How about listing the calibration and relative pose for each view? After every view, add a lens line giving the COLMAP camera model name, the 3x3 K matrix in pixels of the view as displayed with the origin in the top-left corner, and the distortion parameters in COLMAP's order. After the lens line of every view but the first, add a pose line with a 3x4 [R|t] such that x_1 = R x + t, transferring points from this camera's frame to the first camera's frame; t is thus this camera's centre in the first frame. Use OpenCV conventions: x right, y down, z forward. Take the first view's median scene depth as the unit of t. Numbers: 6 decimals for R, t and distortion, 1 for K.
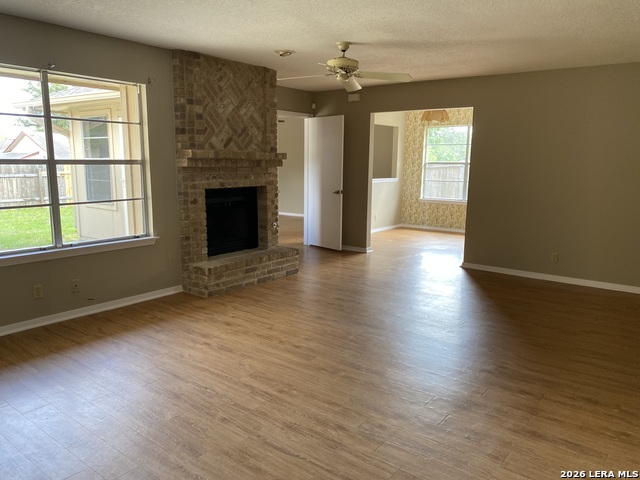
lens RADIAL K [[491.9, 0, 310.7], [0, 491.9, 257.3], [0, 0, 1]] dist [0.021302, -0.009909]
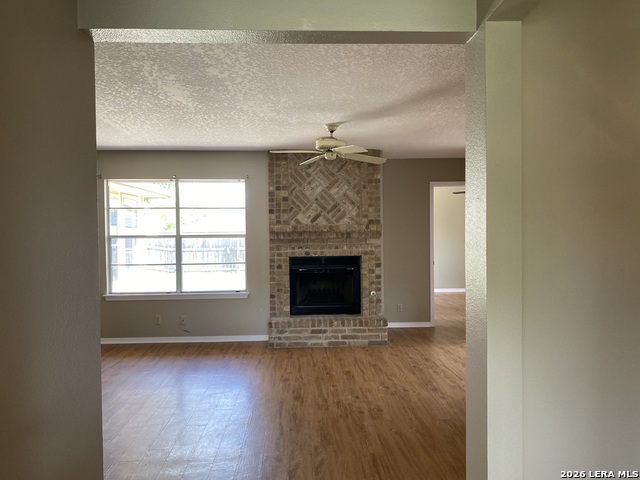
lens RADIAL K [[491.9, 0, 322.0], [0, 491.9, 239.9], [0, 0, 1]] dist [0.021302, -0.009909]
pose [[0.636010, -0.007535, -0.771644, 0.755423], [-0.131869, 0.984183, -0.118301, -0.047423], [0.760330, 0.176997, 0.624956, 0.299339]]
